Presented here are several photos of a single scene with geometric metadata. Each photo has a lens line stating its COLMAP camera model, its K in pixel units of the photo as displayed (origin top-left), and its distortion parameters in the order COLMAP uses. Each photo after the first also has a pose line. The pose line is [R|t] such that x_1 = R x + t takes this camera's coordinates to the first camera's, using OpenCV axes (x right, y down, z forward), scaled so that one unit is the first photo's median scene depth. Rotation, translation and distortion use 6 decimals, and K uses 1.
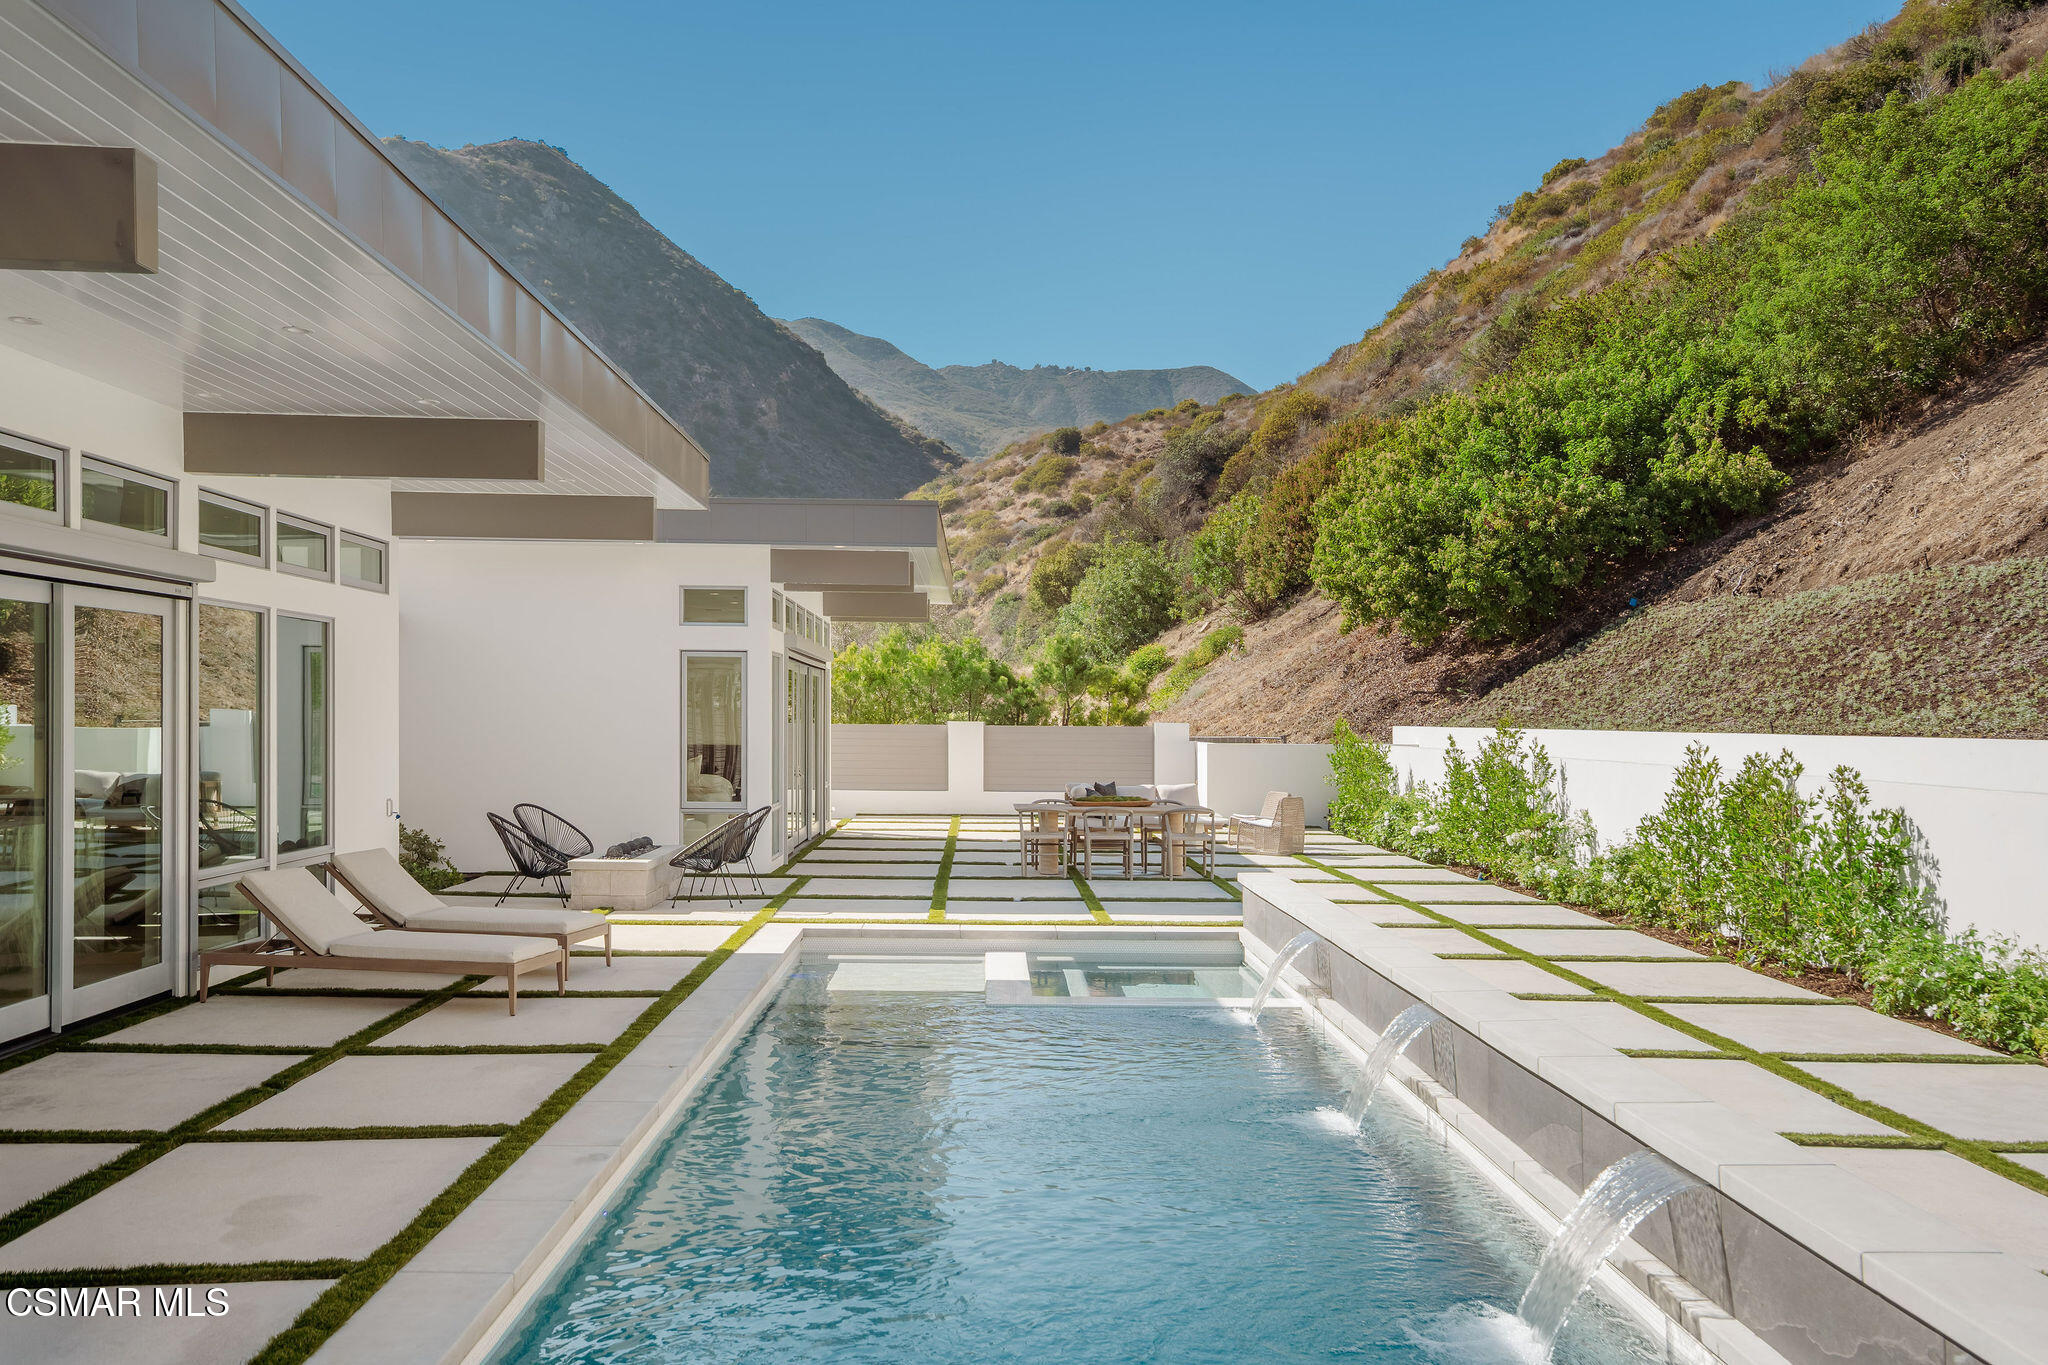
lens RADIAL K [[1752.2, 0, 1023.9], [0, 1752.2, 726.5], [0, 0, 1]] dist [-0.005831, 0.112161]
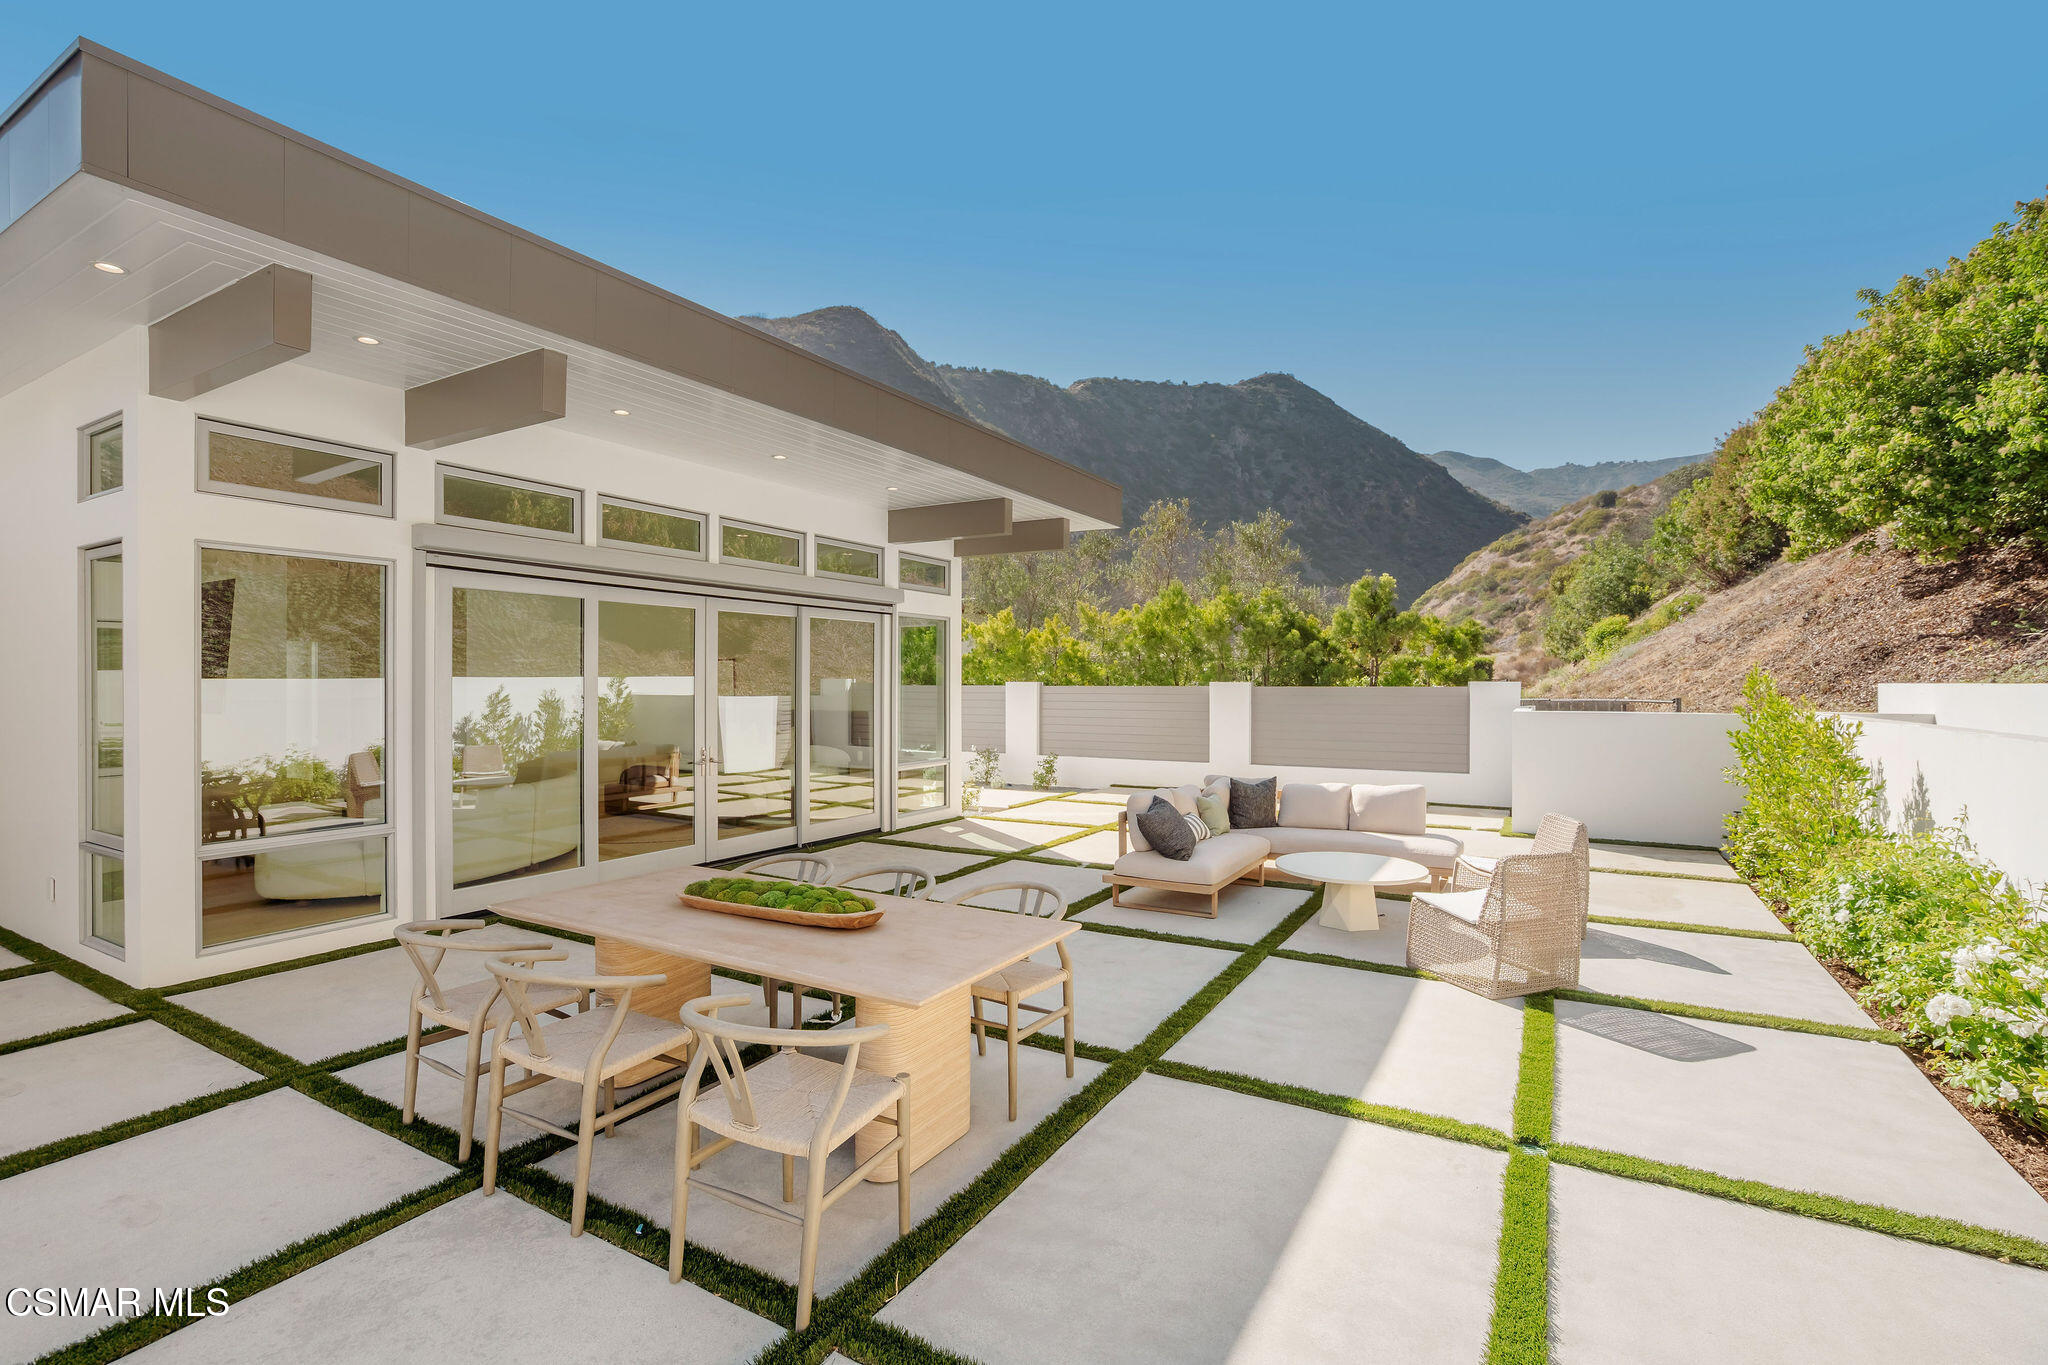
lens RADIAL K [[940.1, 0, 1026.4], [0, 940.1, 690.9], [0, 0, 1]] dist [-0.041882, 0.023342]
pose [[0.854017, -0.003336, -0.520235, 0.115034], [0.003988, 0.999992, 0.000135, 0.001127], [0.520230, -0.002190, 0.854023, 0.526992]]
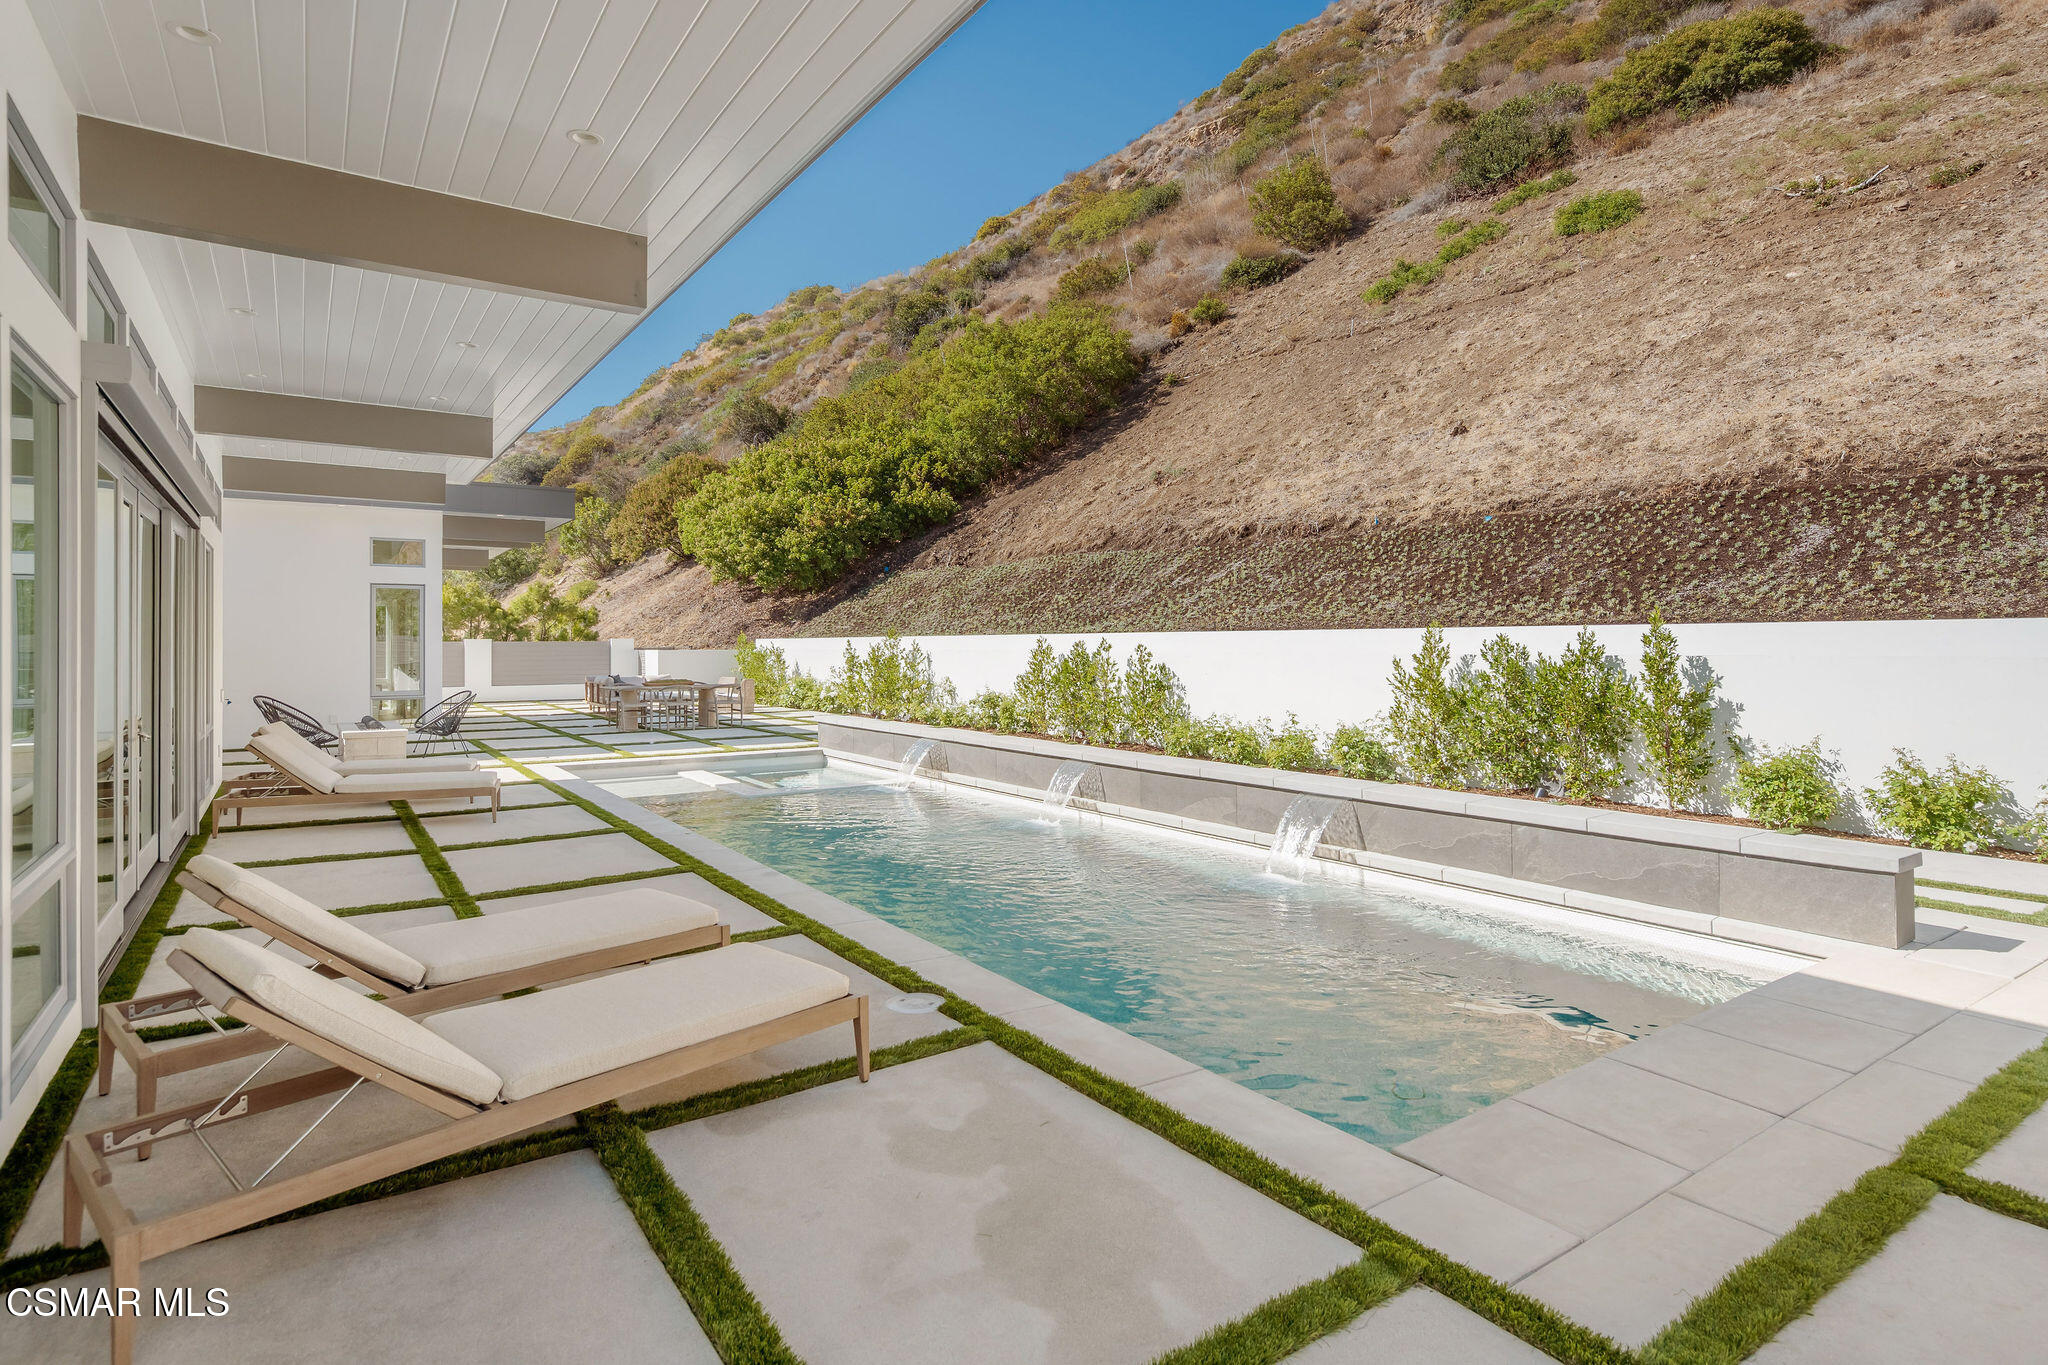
lens RADIAL K [[1059.1, 0, 1017.1], [0, 1059.1, 619.3], [0, 0, 1]] dist [-0.003181, -0.000081]
pose [[0.839731, -0.001647, 0.543000, -0.127770], [0.016156, 0.999628, -0.021954, 0.006963], [-0.542762, 0.027208, 0.839446, 0.007312]]
